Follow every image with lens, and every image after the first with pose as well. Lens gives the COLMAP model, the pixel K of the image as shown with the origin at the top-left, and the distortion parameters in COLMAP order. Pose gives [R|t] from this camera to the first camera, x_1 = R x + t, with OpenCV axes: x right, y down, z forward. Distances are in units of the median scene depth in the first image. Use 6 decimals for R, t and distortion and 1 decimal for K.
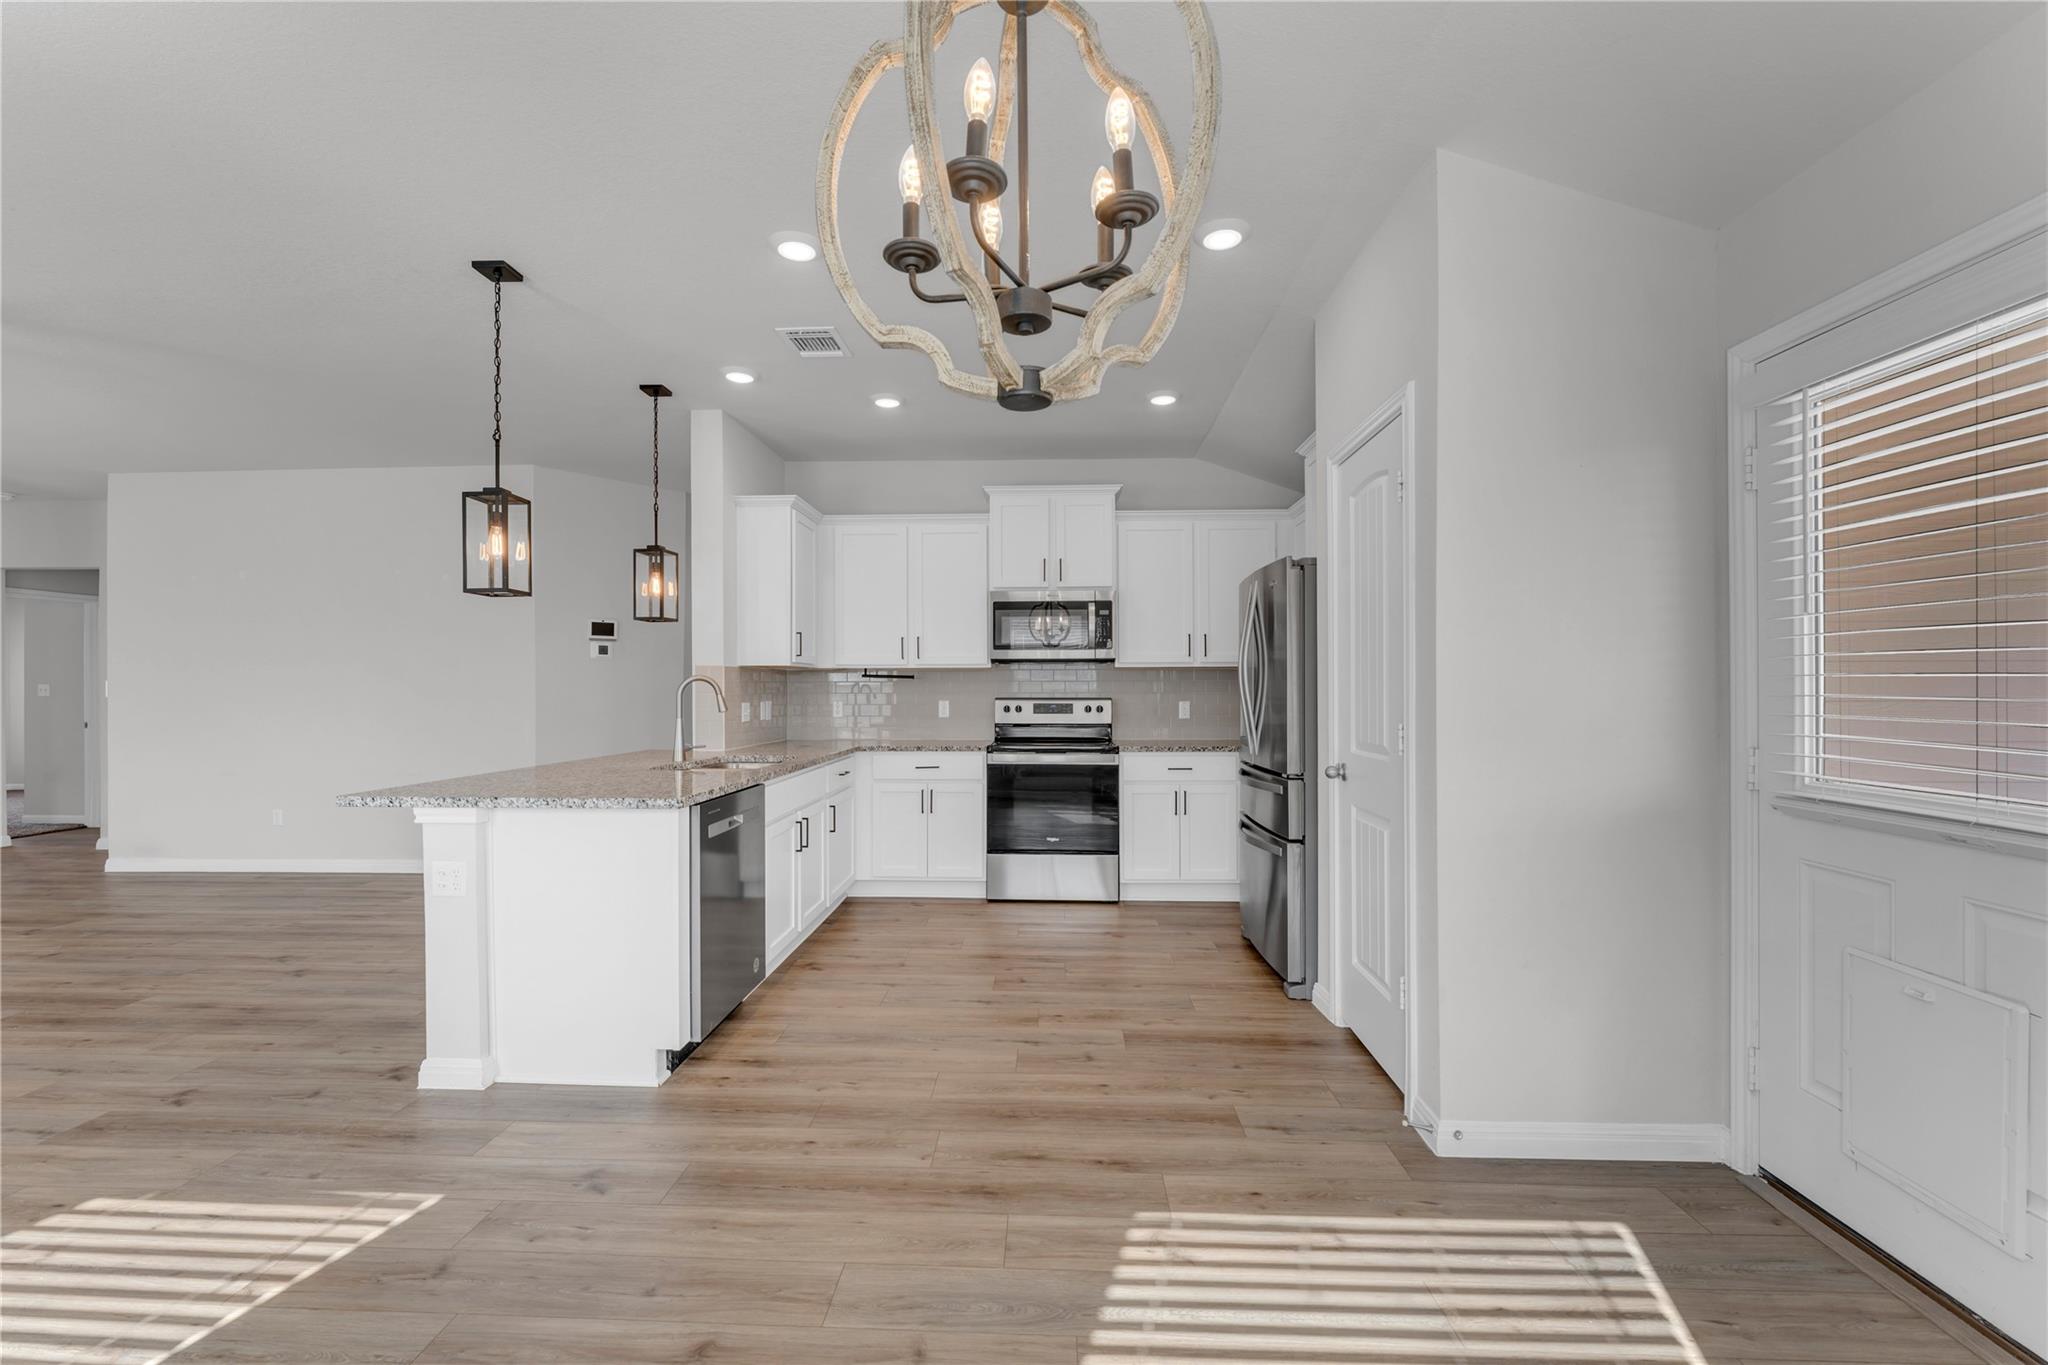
lens RADIAL K [[821.3, 0, 1018.6], [0, 821.3, 687.9], [0, 0, 1]] dist [-0.001491, 0.000460]
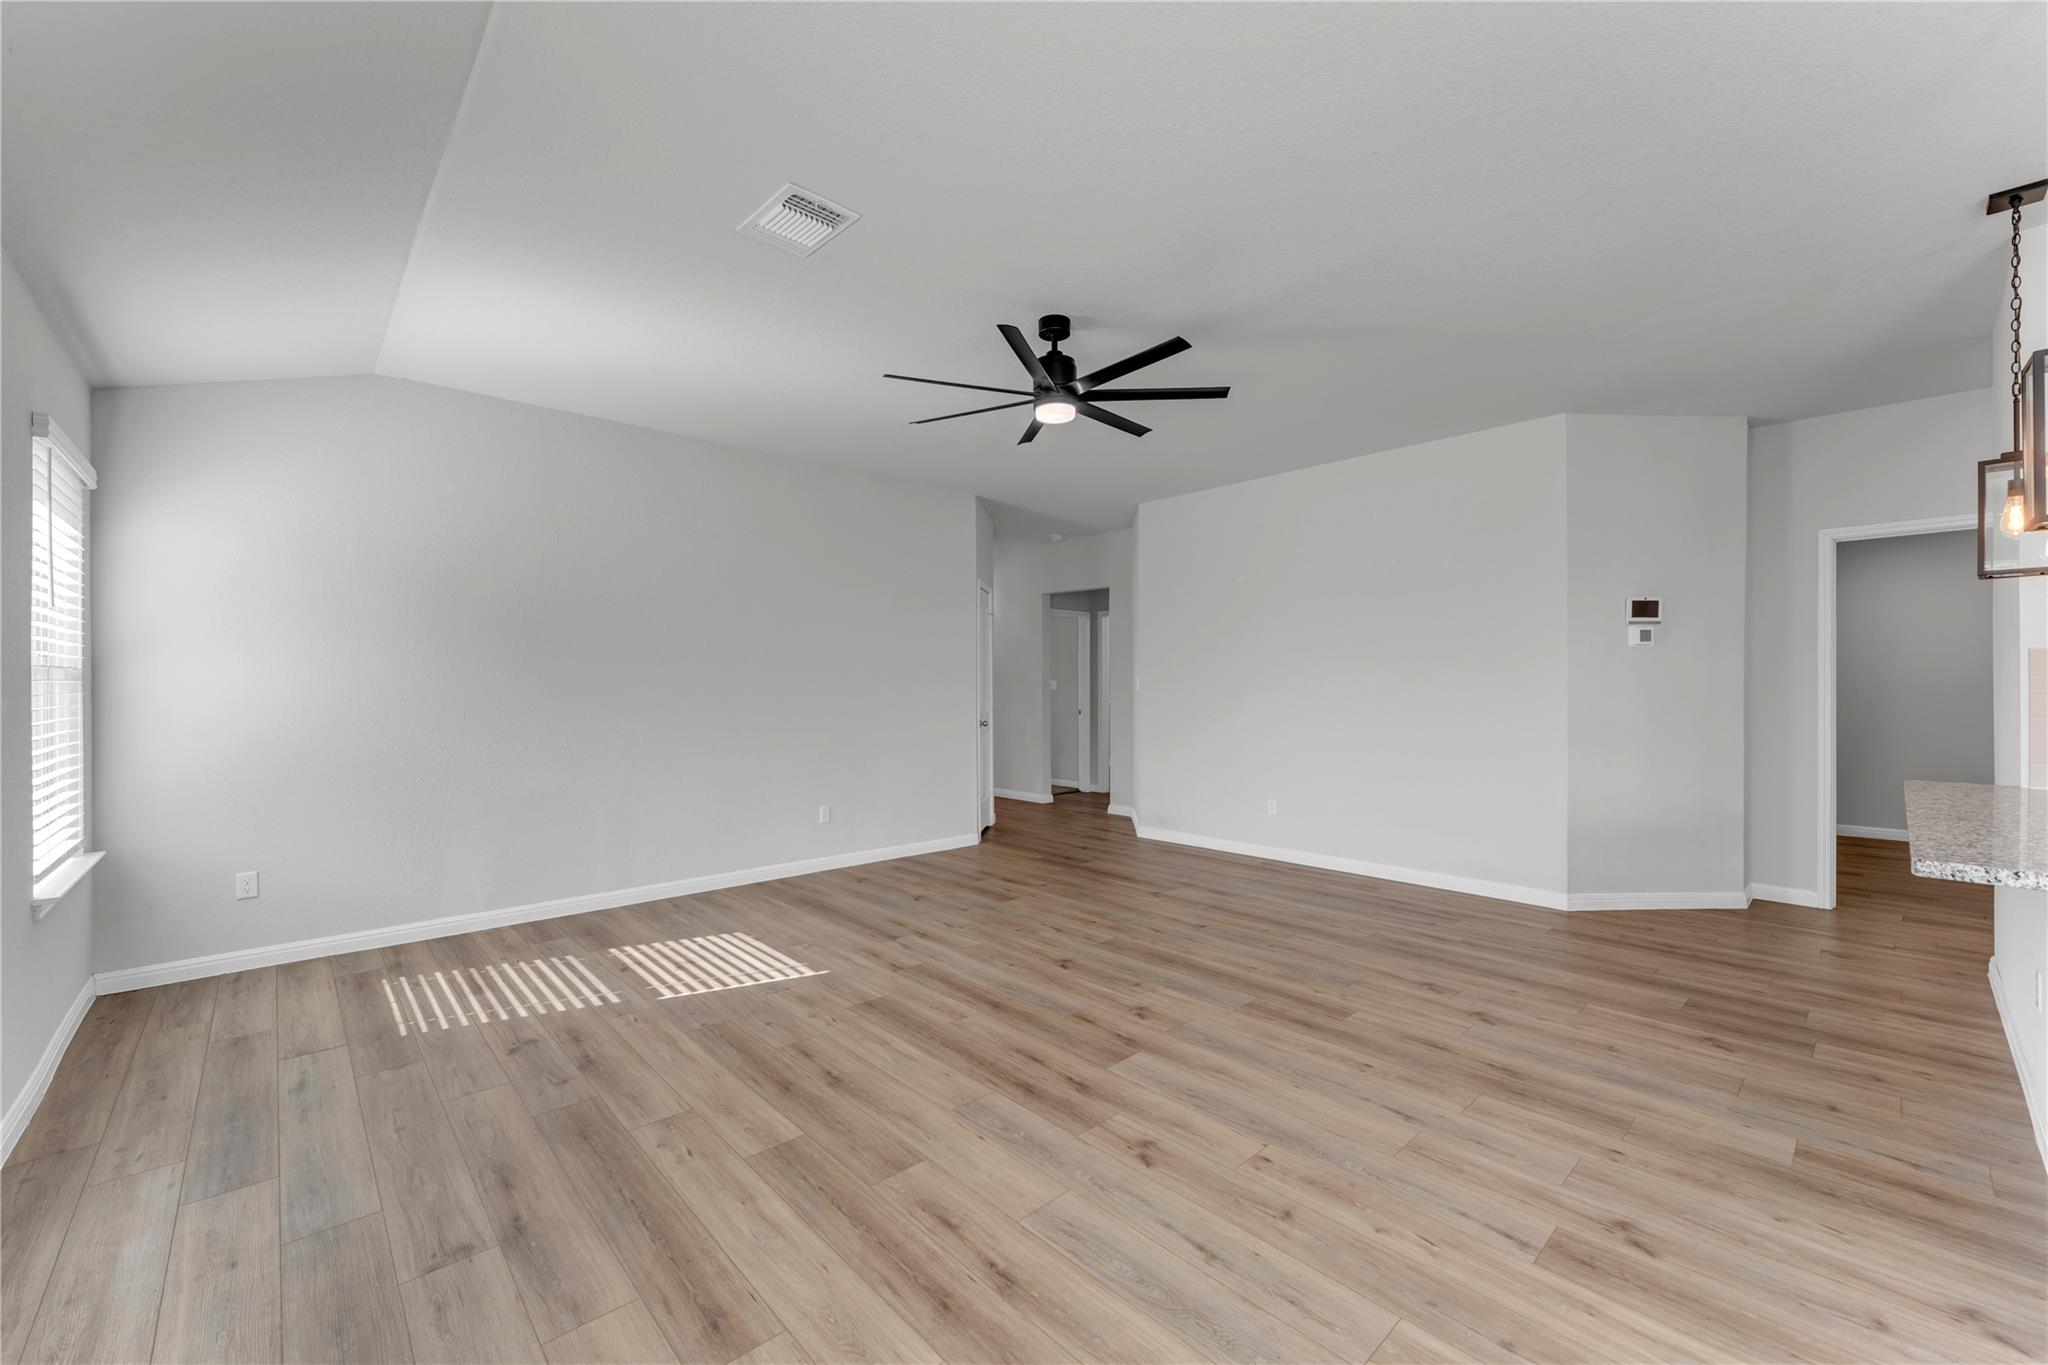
lens RADIAL K [[814.1, 0, 1032.6], [0, 814.1, 686.6], [0, 0, 1]] dist [-0.000486, -0.000040]
pose [[0.716143, 0.004025, -0.697942, -0.688541], [-0.001668, 0.999990, 0.004055, 0.000138], [0.697951, -0.001740, 0.716143, 0.072360]]
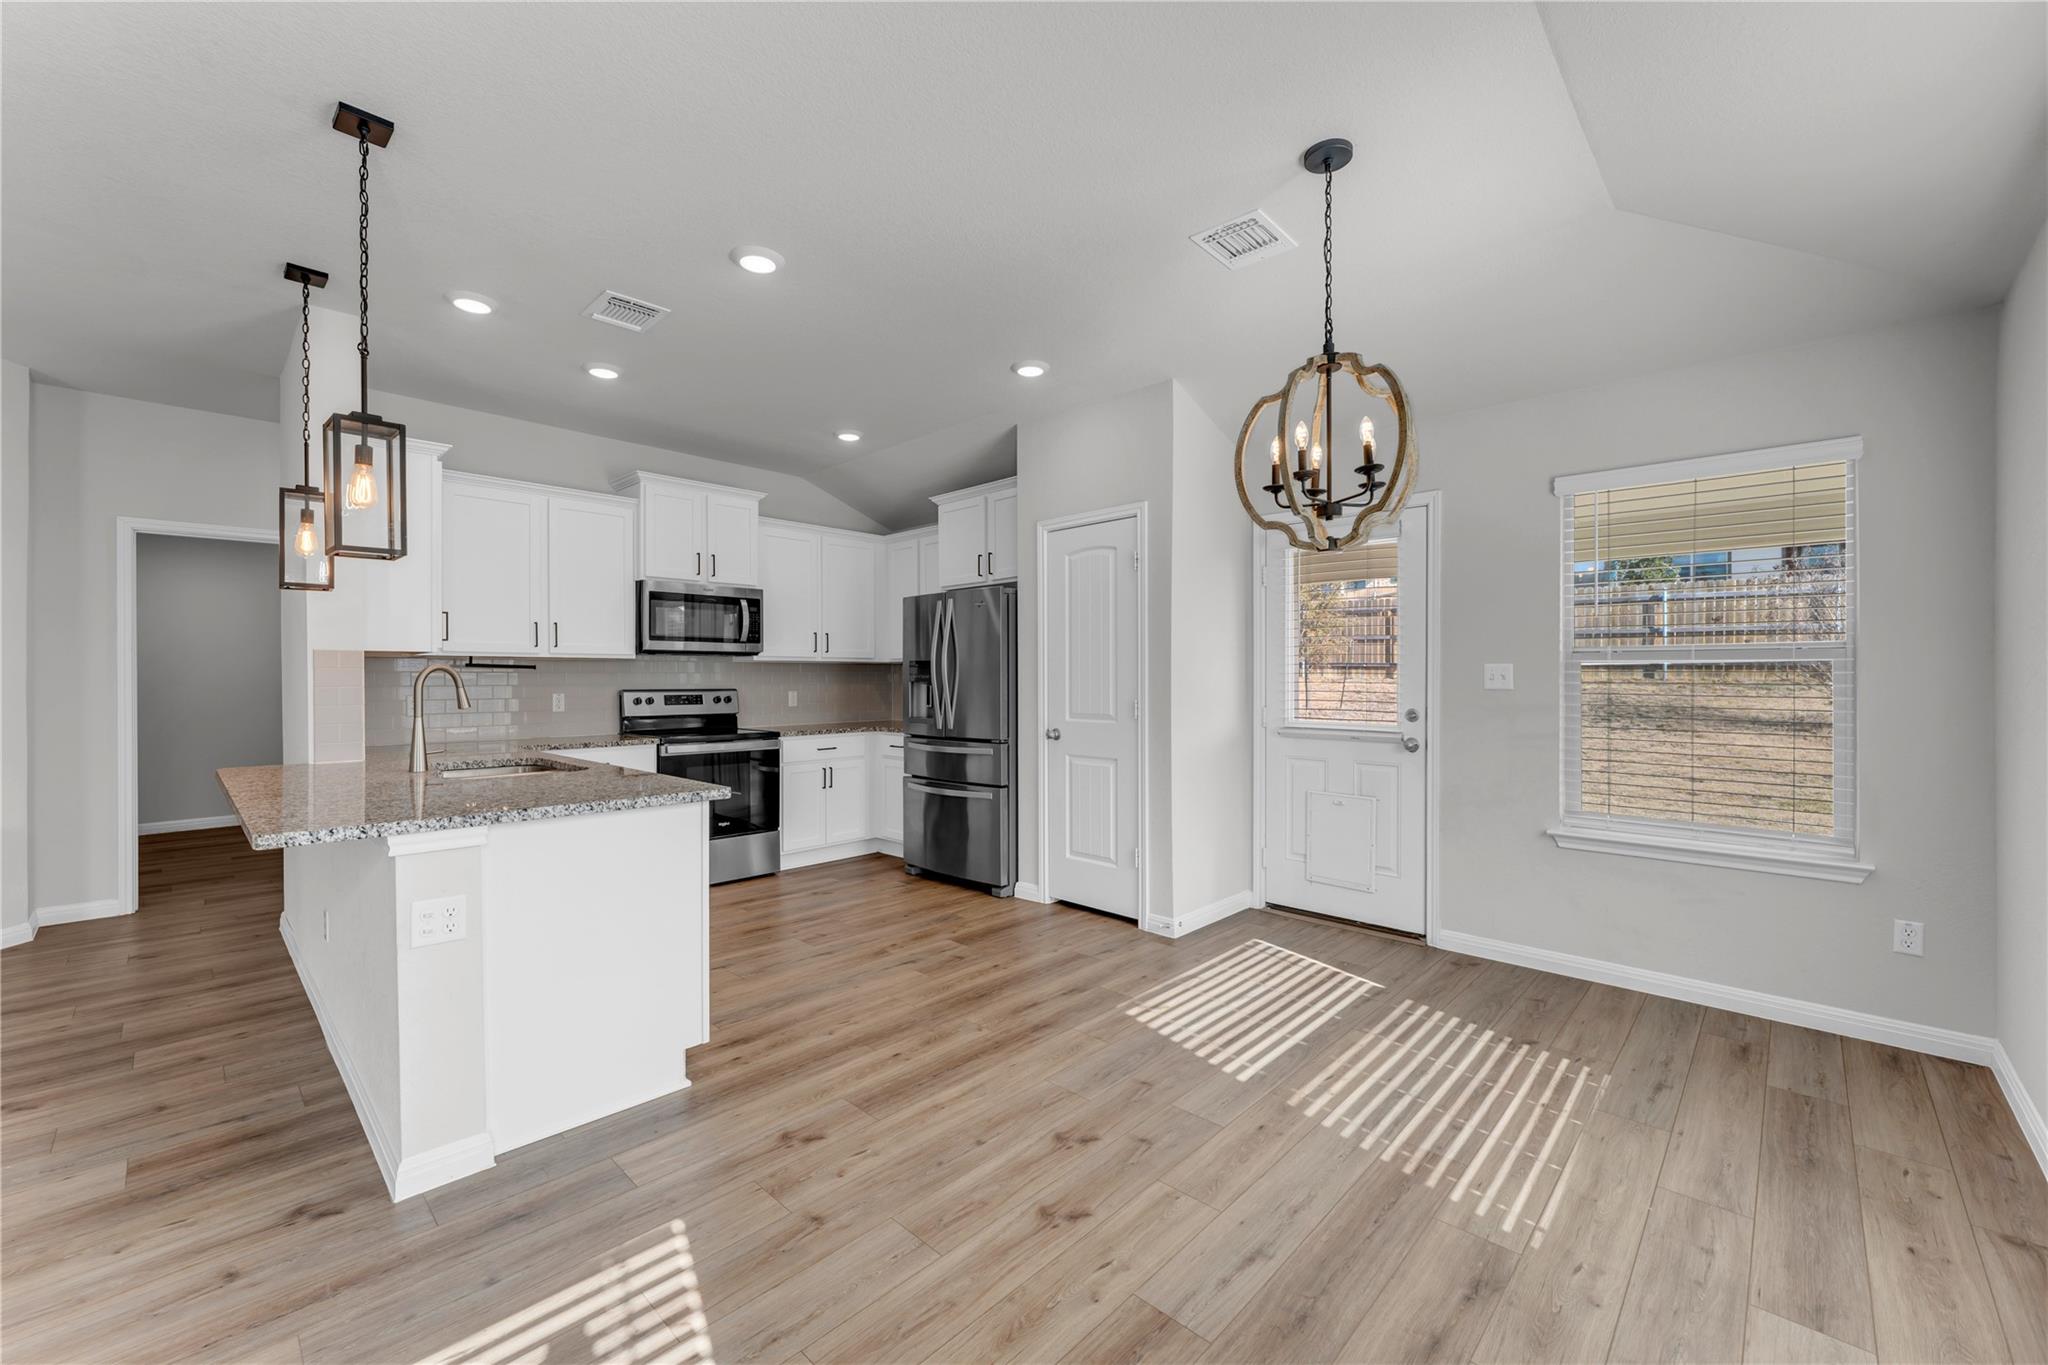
lens RADIAL K [[813.5, 0, 1009.5], [0, 813.5, 681.1], [0, 0, 1]] dist [0.000386, -0.000046]
pose [[0.665462, -0.001546, 0.746430, -0.719520], [0.000357, 0.999998, 0.001753, 0.000787], [-0.746431, -0.000900, 0.665462, 0.054668]]
